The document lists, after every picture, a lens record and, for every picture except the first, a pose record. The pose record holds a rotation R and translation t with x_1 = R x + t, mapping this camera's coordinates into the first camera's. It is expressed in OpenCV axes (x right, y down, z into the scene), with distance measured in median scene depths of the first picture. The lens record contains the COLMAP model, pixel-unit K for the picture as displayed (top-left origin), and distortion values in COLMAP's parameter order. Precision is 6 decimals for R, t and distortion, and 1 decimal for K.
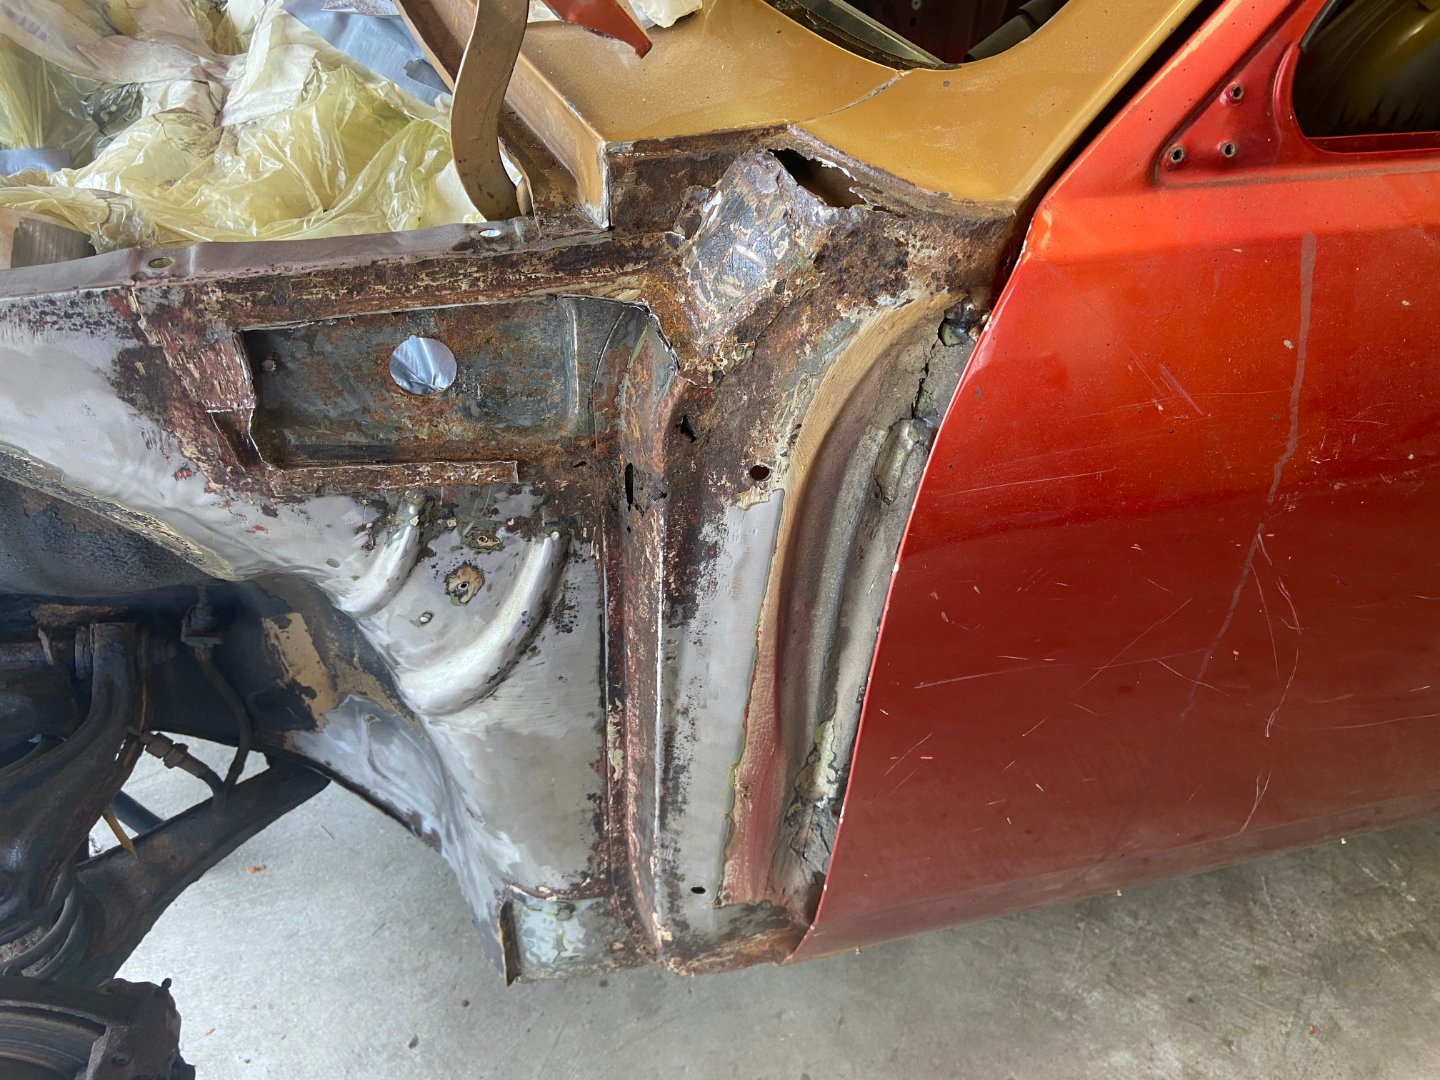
lens RADIAL K [[1072.4, 0, 722.6], [0, 1072.4, 524.5], [0, 0, 1]] dist [0.134631, -0.166742]
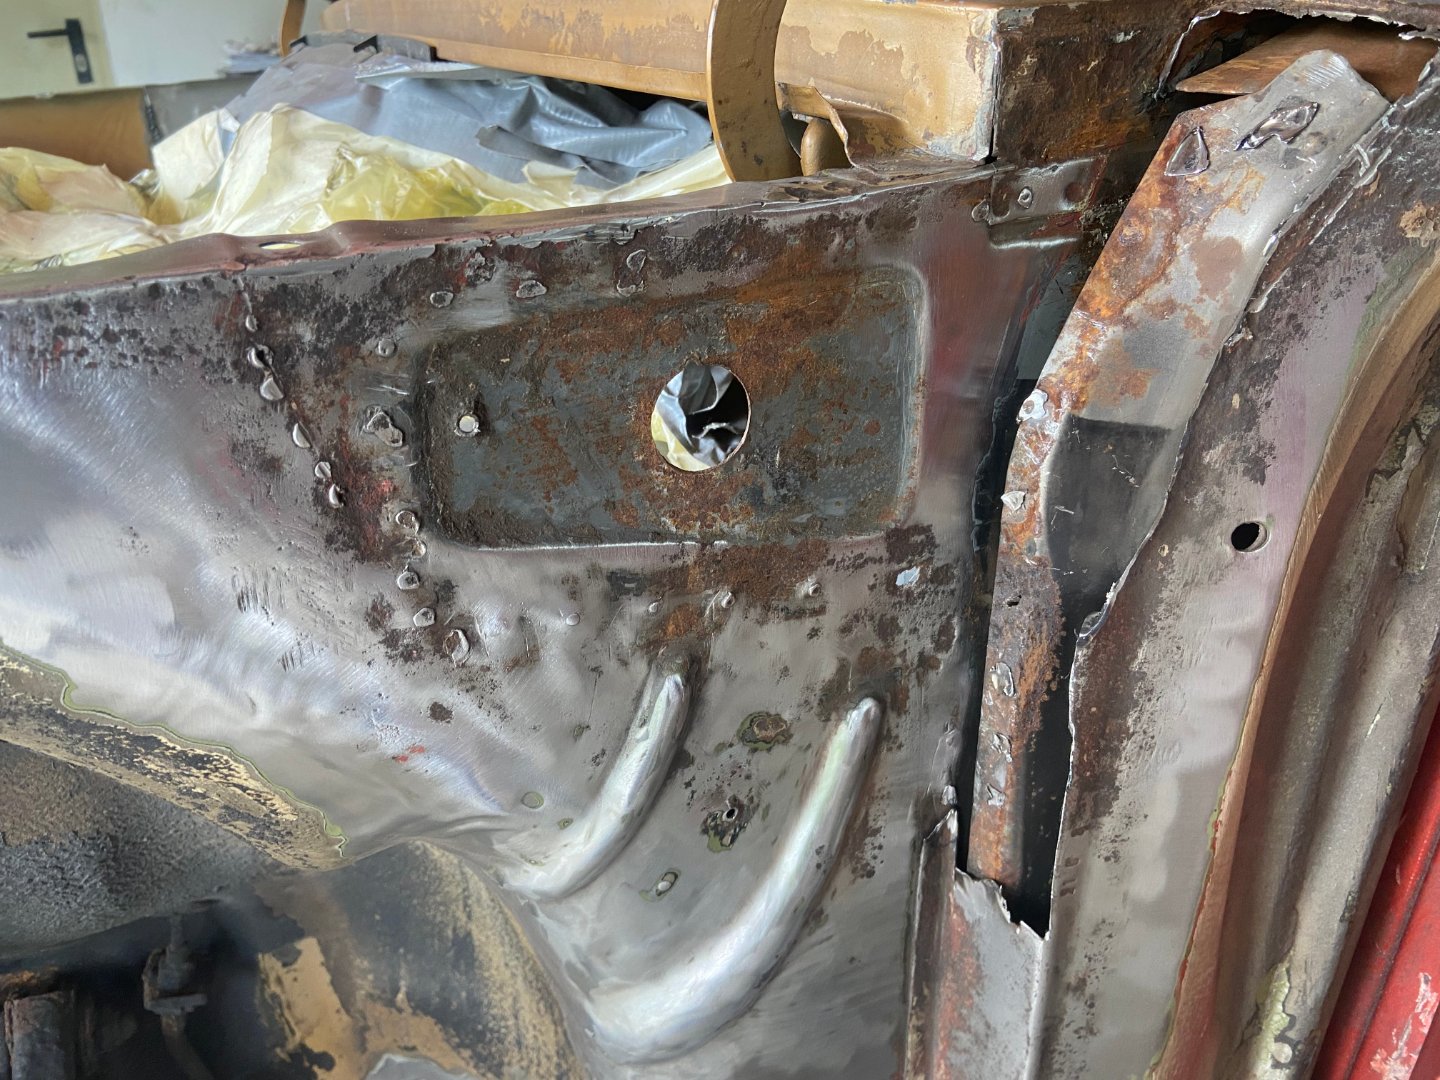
lens RADIAL K [[1077.5, 0, 712.8], [0, 1077.5, 520.9], [0, 0, 1]] dist [0.127833, -0.161494]
pose [[0.984964, -0.120649, 0.123653, -0.292757], [0.146369, 0.962997, -0.226301, 0.034515], [-0.091774, 0.240998, 0.966177, 0.375295]]
